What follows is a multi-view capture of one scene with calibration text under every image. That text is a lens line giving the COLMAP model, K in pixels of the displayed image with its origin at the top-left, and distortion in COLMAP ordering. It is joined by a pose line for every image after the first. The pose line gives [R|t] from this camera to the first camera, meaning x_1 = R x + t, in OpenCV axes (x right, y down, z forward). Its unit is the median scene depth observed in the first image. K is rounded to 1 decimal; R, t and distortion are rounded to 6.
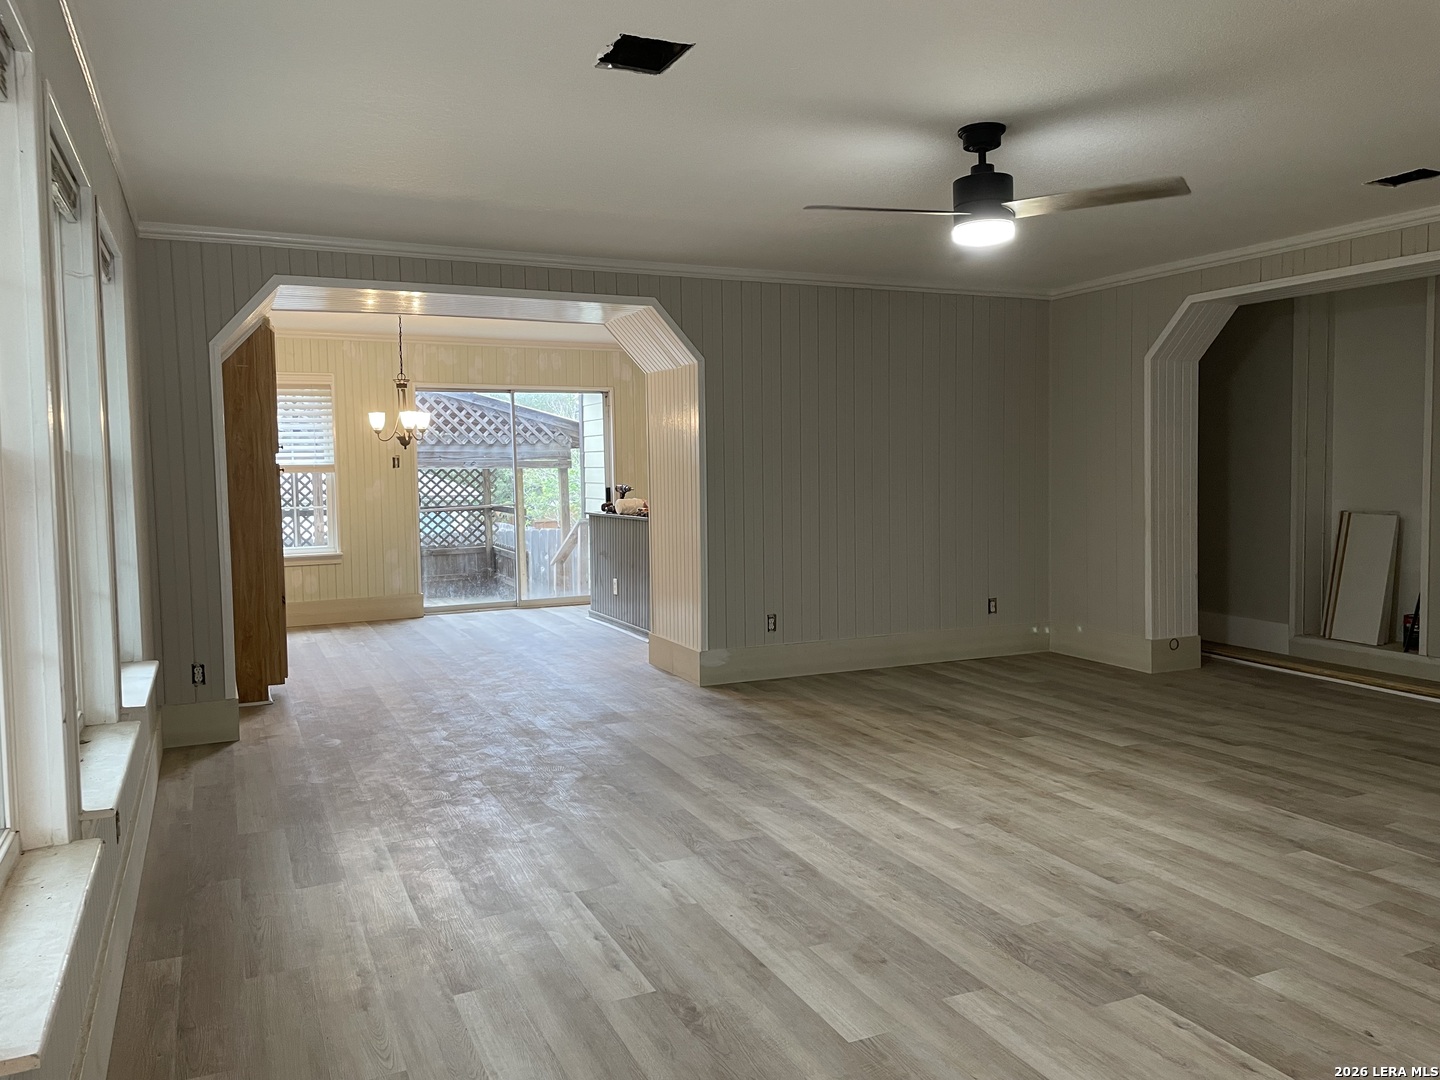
lens RADIAL K [[1082.7, 0, 724.4], [0, 1082.7, 541.4], [0, 0, 1]] dist [0.070527, -0.078766]
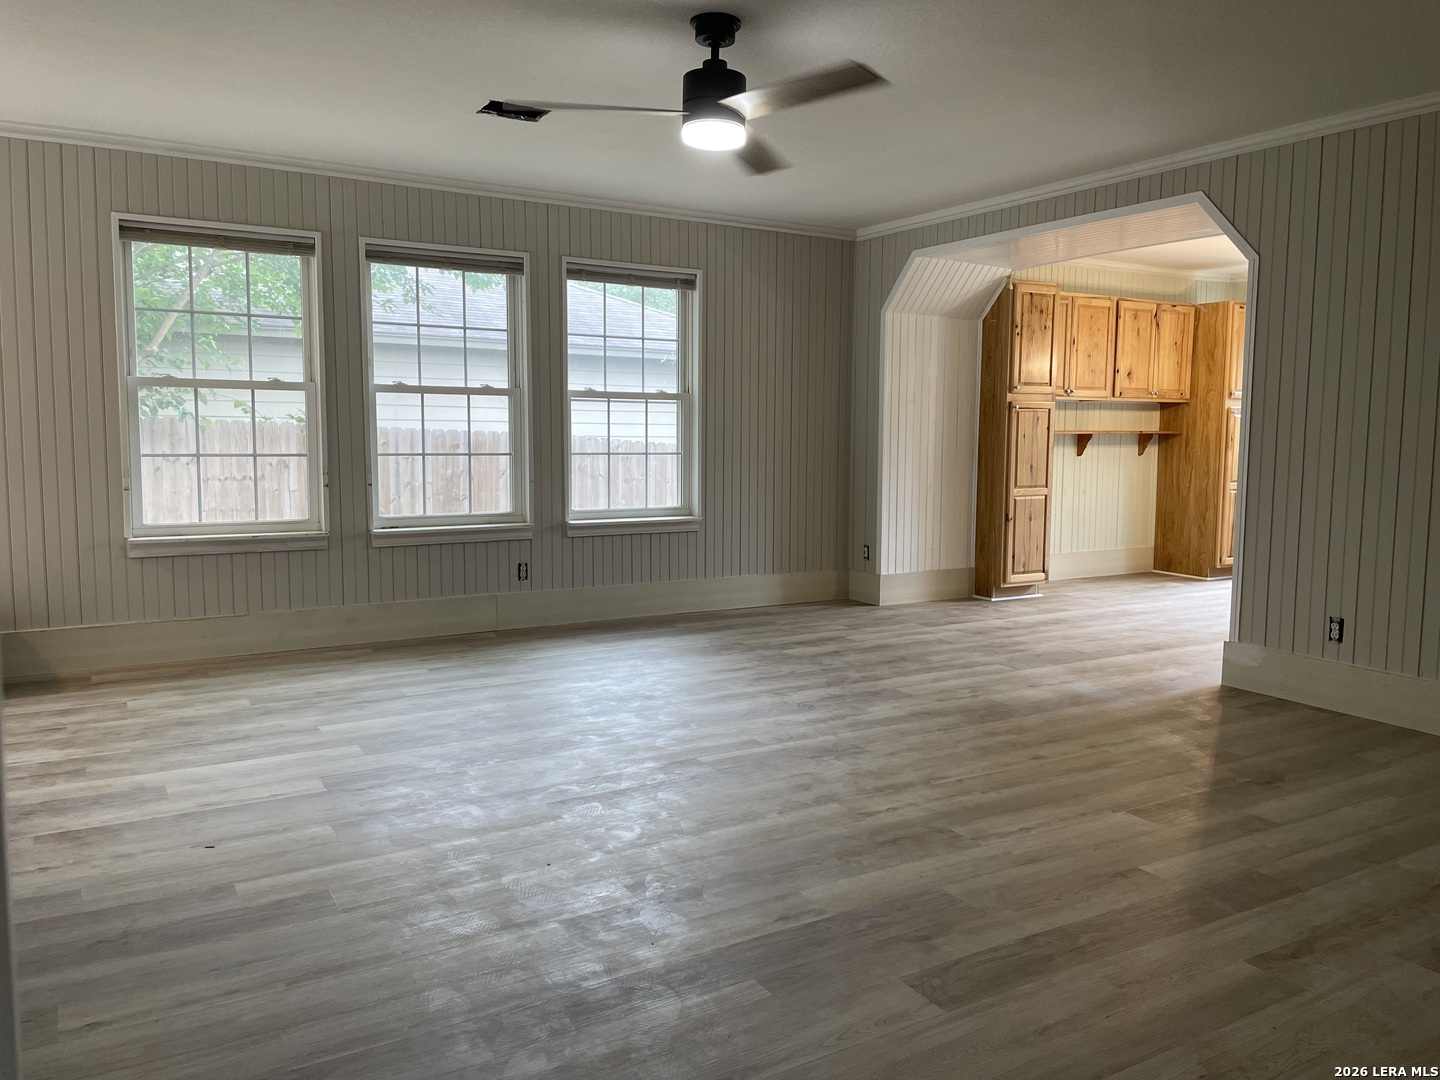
lens RADIAL K [[1082.7, 0, 721.4], [0, 1082.7, 534.0], [0, 0, 1]] dist [0.070527, -0.078766]
pose [[0.103261, 0.112569, -0.988264, 0.656049], [-0.082686, 0.991108, 0.104253, -0.023662], [0.991211, 0.070950, 0.111651, 0.509310]]
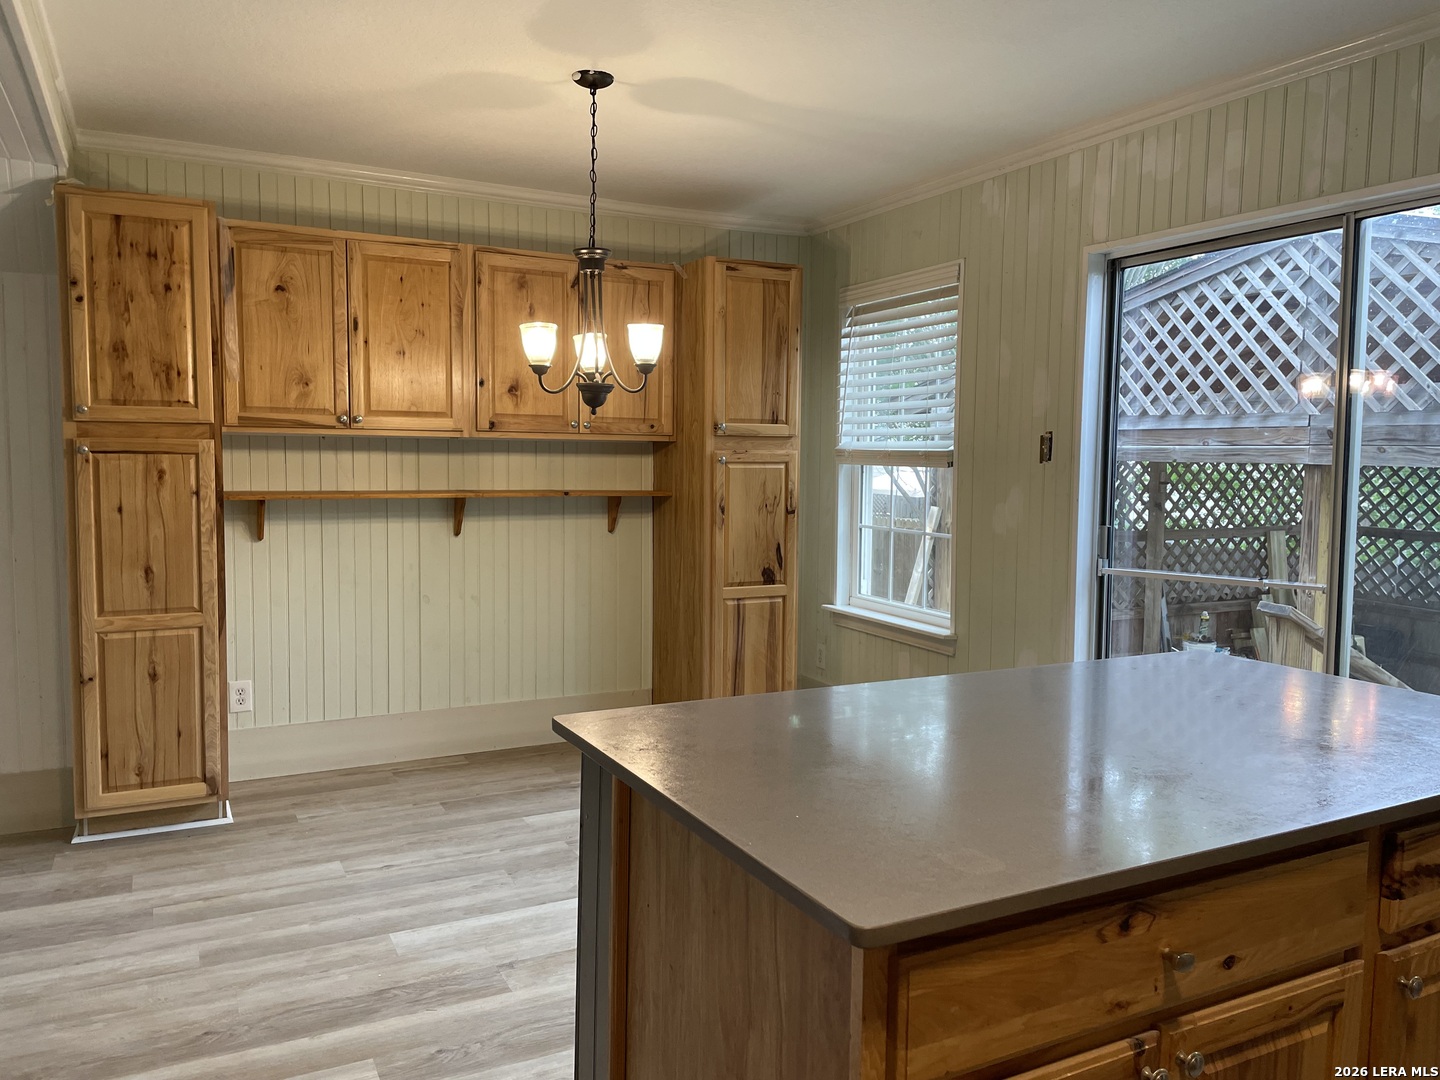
lens RADIAL K [[1082.7, 0, 727.2], [0, 1082.7, 540.1], [0, 0, 1]] dist [0.070527, -0.078766]
pose [[0.033454, 0.088652, -0.995501, 0.166354], [-0.083713, 0.992807, 0.085599, -0.084813], [0.995928, 0.080473, 0.040635, 1.166896]]
